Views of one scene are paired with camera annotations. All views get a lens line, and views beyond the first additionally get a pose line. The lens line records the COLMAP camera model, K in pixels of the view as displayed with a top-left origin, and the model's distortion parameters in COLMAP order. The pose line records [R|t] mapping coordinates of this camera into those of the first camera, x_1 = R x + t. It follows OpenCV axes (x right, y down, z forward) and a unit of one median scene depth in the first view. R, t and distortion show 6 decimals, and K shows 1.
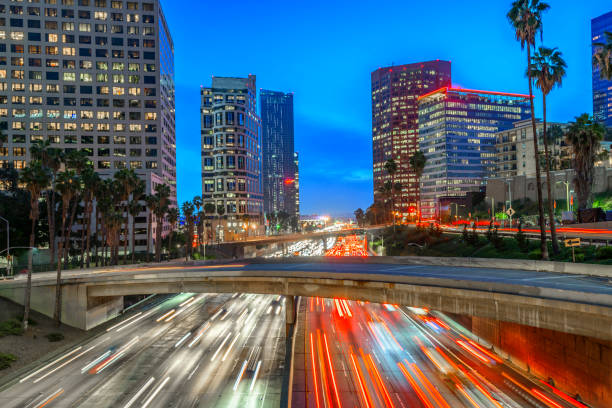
lens RADIAL K [[427.6, 0, 299.7], [0, 427.6, 209.1], [0, 0, 1]] dist [0.032673, 0.000372]
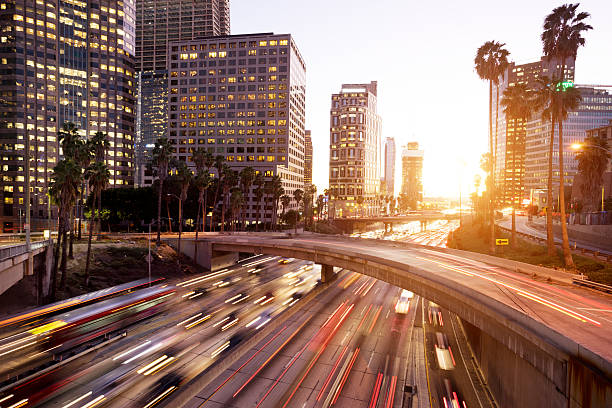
lens RADIAL K [[362.3, 0, 298.5], [0, 362.3, 206.9], [0, 0, 1]] dist [-0.034533, 0.010306]
pose [[0.935276, 0.048806, -0.350538, 0.111955], [-0.031435, 0.997987, 0.055079, -0.016805], [0.352521, -0.040495, 0.934927, -0.052608]]
